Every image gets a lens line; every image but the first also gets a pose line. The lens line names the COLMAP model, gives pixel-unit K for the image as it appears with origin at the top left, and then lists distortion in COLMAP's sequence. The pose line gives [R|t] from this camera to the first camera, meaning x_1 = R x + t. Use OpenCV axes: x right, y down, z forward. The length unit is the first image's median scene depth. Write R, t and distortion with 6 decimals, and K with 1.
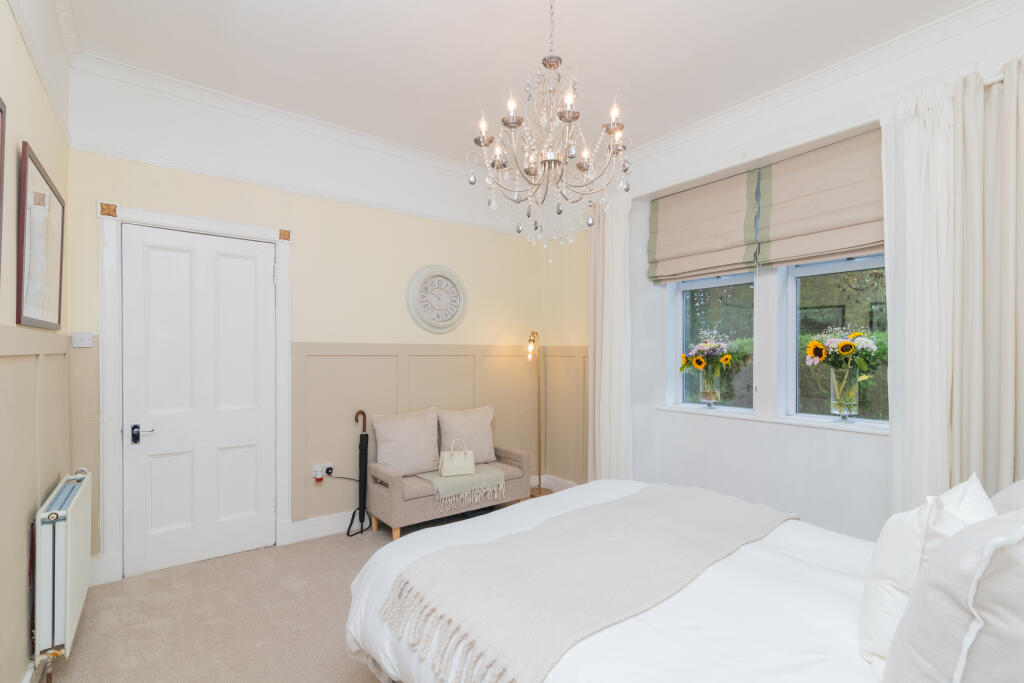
lens RADIAL K [[472.0, 0, 515.3], [0, 472.0, 344.6], [0, 0, 1]] dist [-0.000689, -0.000765]
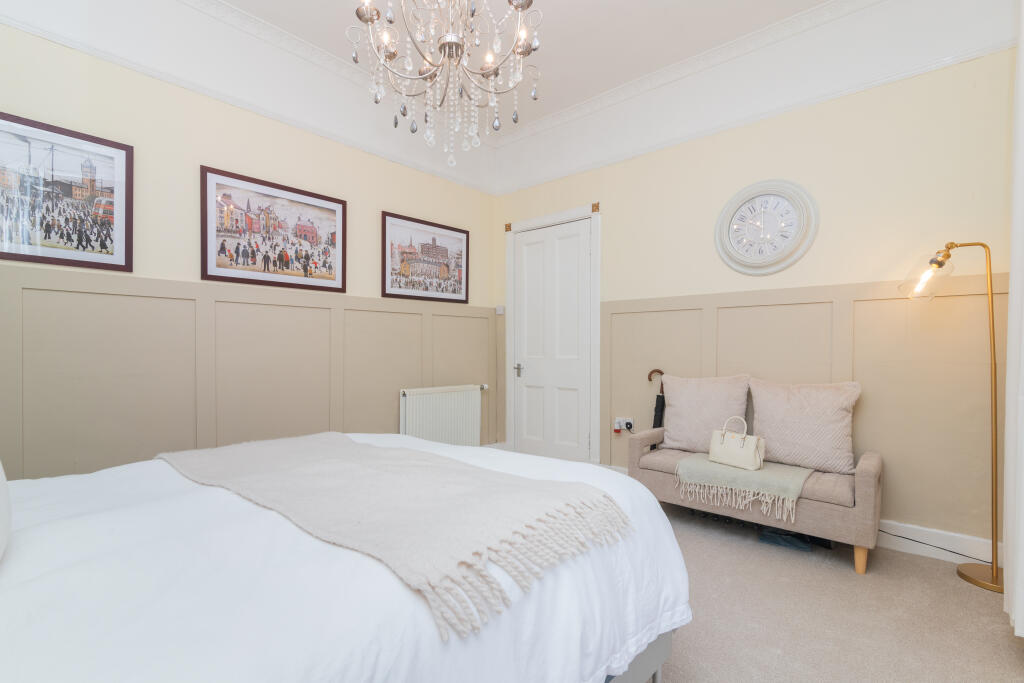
lens RADIAL K [[472.0, 0, 515.3], [0, 472.0, 344.6], [0, 0, 1]] dist [-0.000689, -0.000765]
pose [[0.187187, -0.013034, -0.982238, 0.567862], [0.013507, 0.999852, -0.010694, 0.102424], [0.982231, -0.011266, 0.187335, 0.582311]]
